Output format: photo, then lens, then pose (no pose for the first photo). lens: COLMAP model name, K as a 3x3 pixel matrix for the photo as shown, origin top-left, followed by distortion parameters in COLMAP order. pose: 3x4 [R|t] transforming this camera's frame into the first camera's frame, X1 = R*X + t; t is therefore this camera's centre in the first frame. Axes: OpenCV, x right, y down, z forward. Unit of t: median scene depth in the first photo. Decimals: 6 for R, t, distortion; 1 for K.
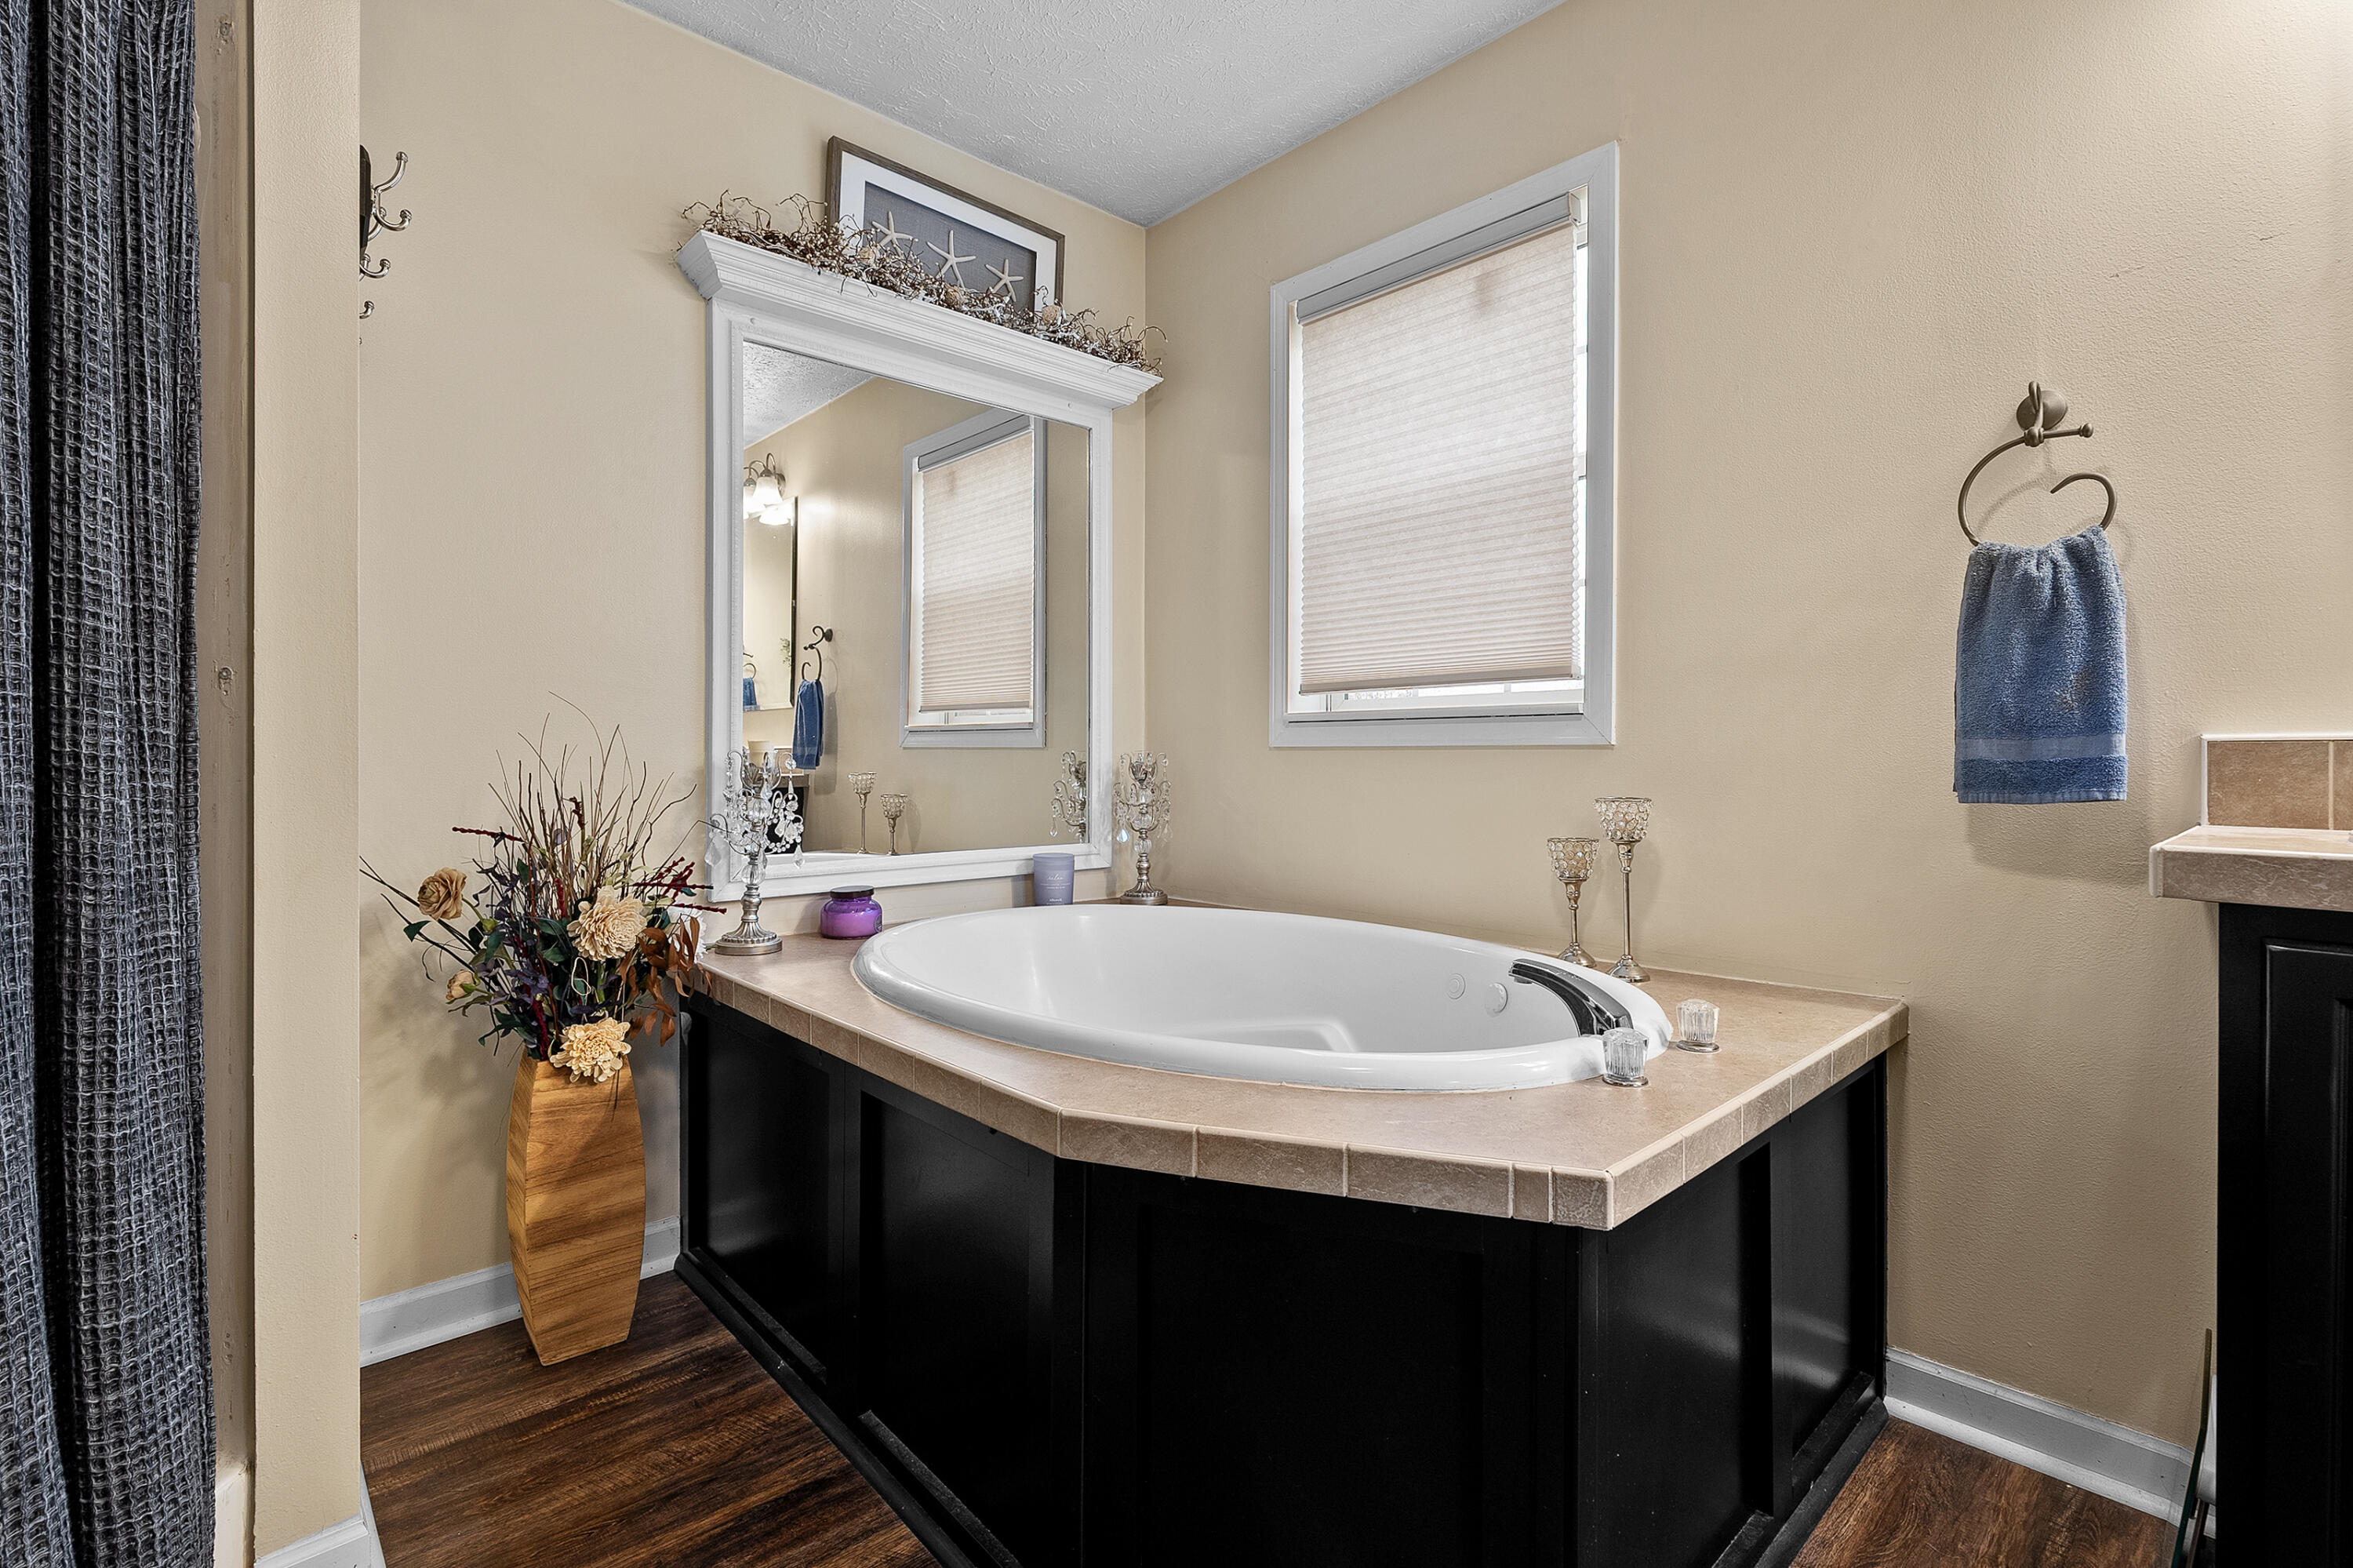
lens RADIAL K [[1071.1, 0, 1177.2], [0, 1071.1, 763.6], [0, 0, 1]] dist [-0.006125, 0.001417]
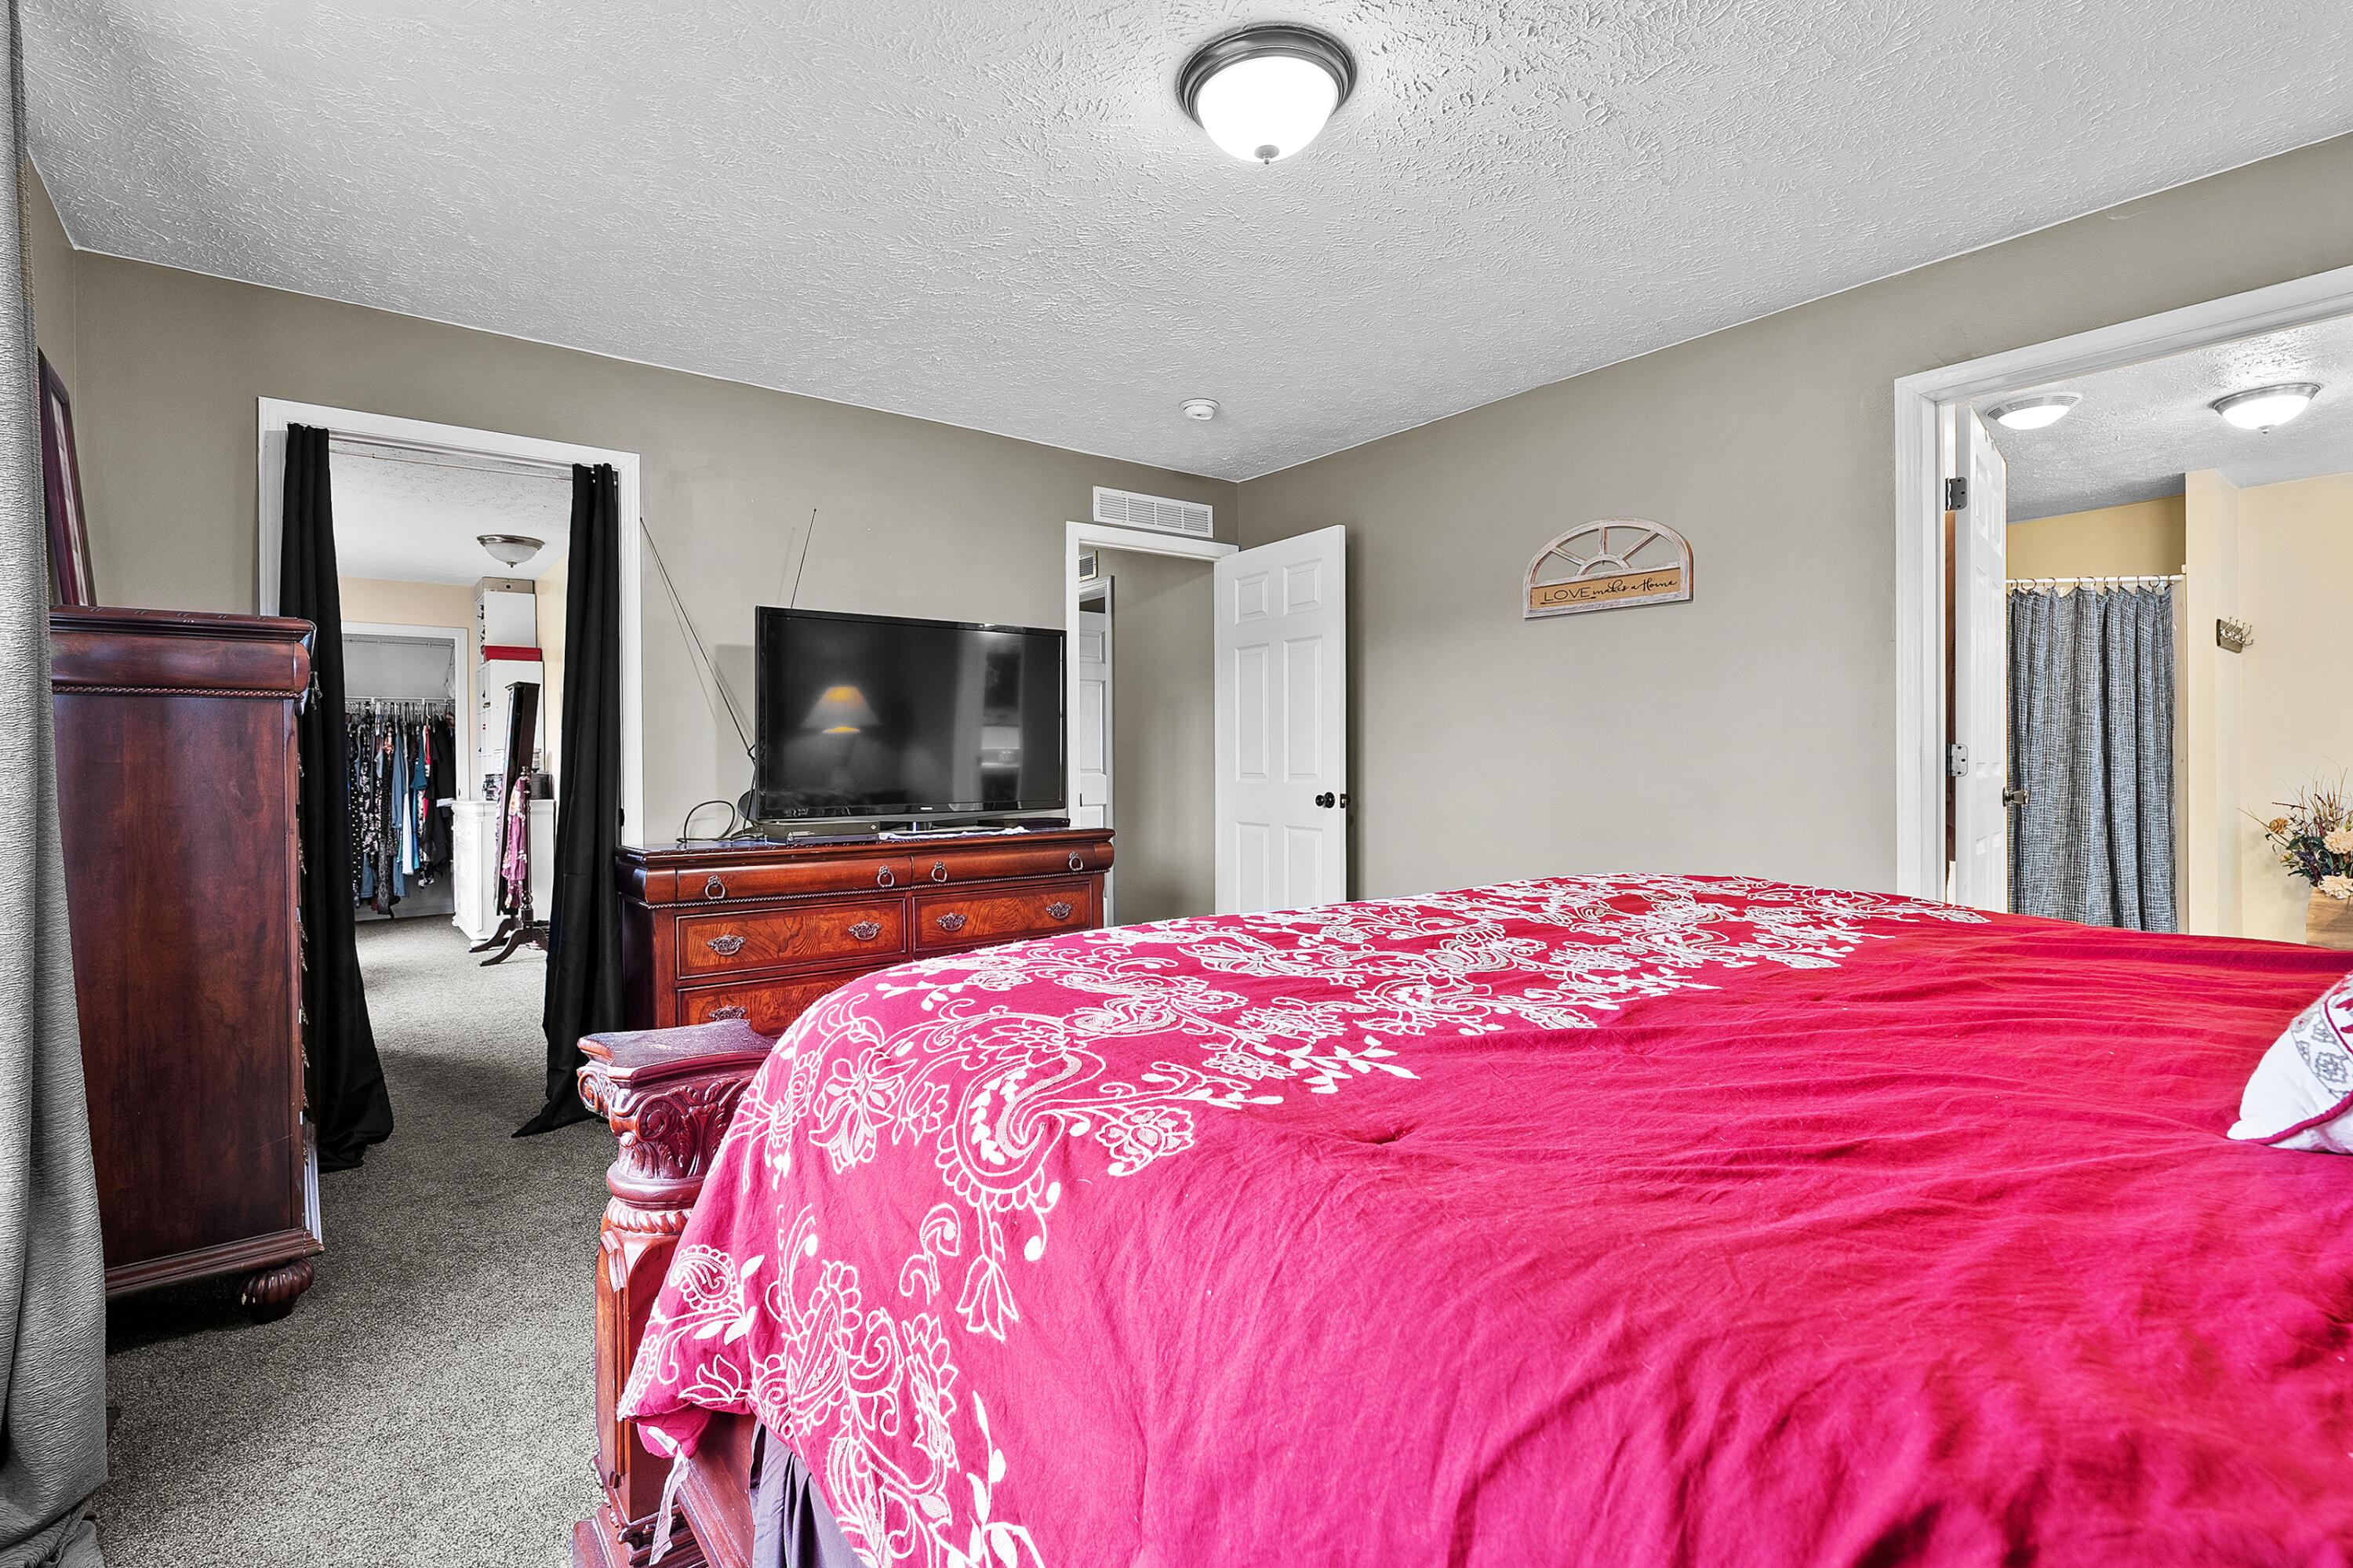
lens RADIAL K [[1071.1, 0, 1168.8], [0, 1071.1, 765.0], [0, 0, 1]] dist [-0.006125, 0.001417]
pose [[-0.091969, -0.008463, -0.995726, 2.443803], [-0.000703, 0.999964, -0.008434, -0.019015], [0.995762, -0.000076, -0.091972, -1.728639]]
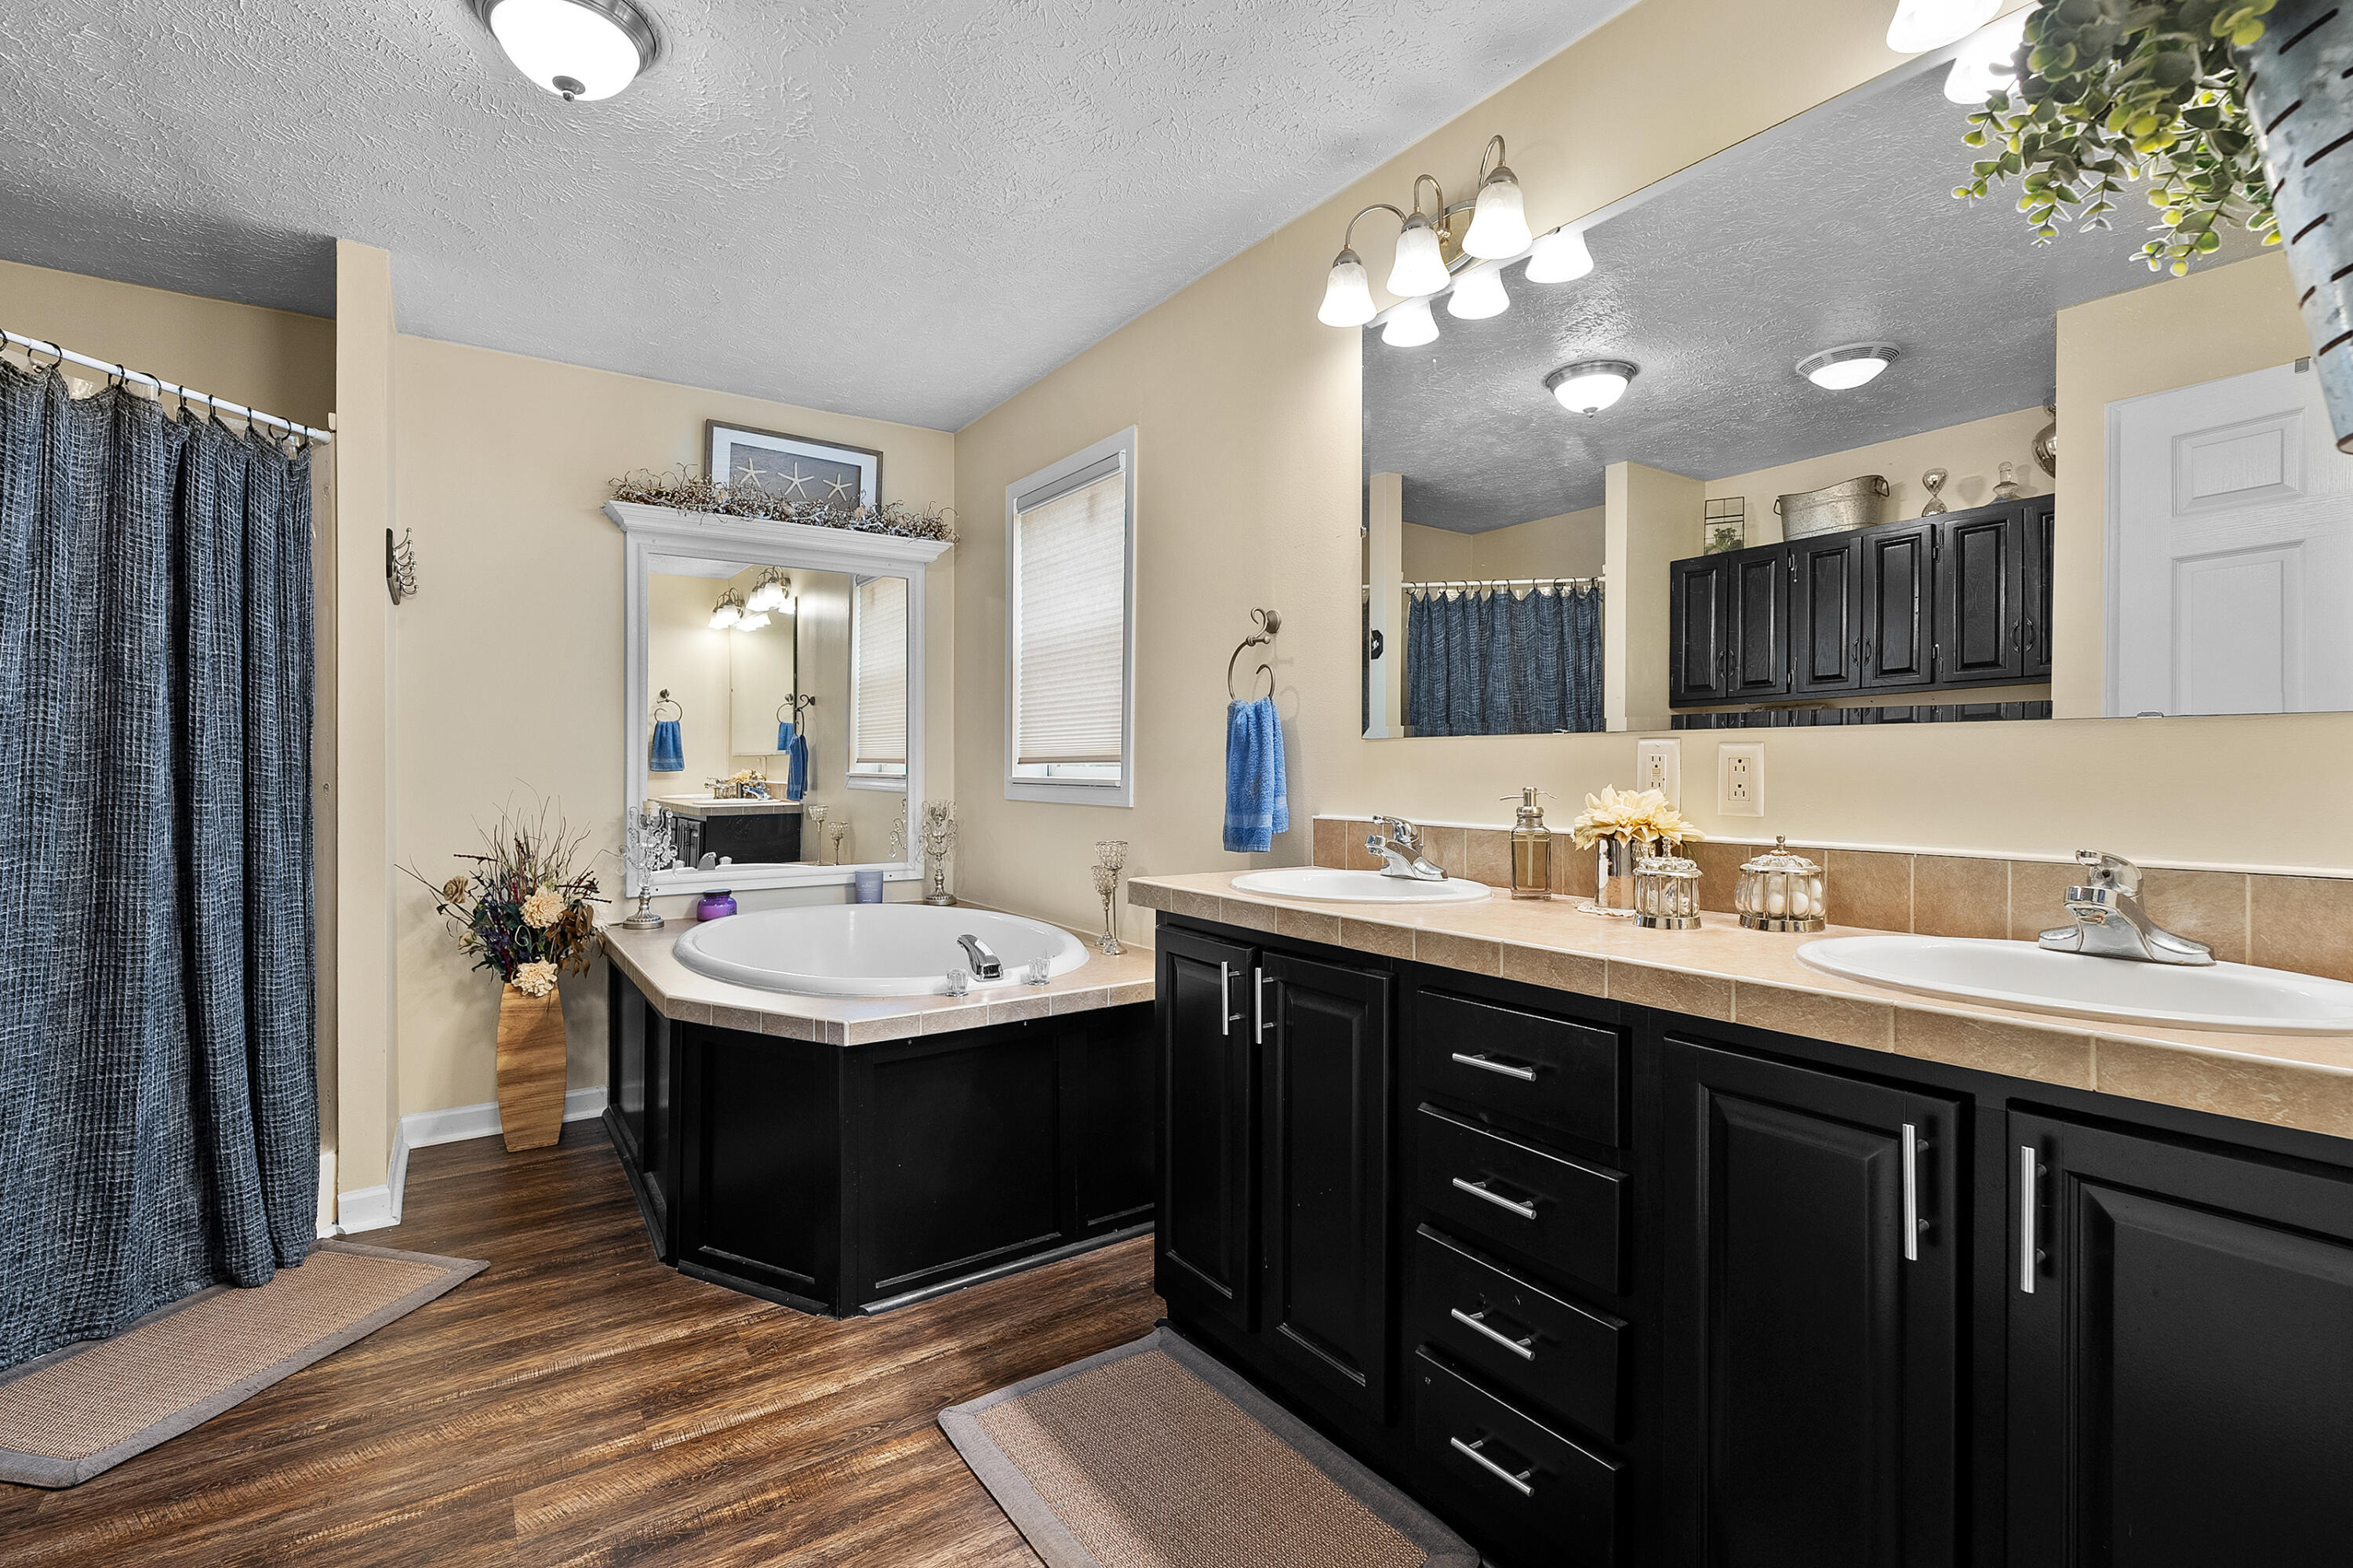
lens RADIAL K [[1071.1, 0, 1177.8], [0, 1071.1, 772.3], [0, 0, 1]] dist [-0.006125, 0.001417]
pose [[0.989261, -0.000822, -0.146158, 0.773773], [0.000865, 1.000000, 0.000229, -0.075872], [0.146158, -0.000353, 0.989261, -0.609303]]
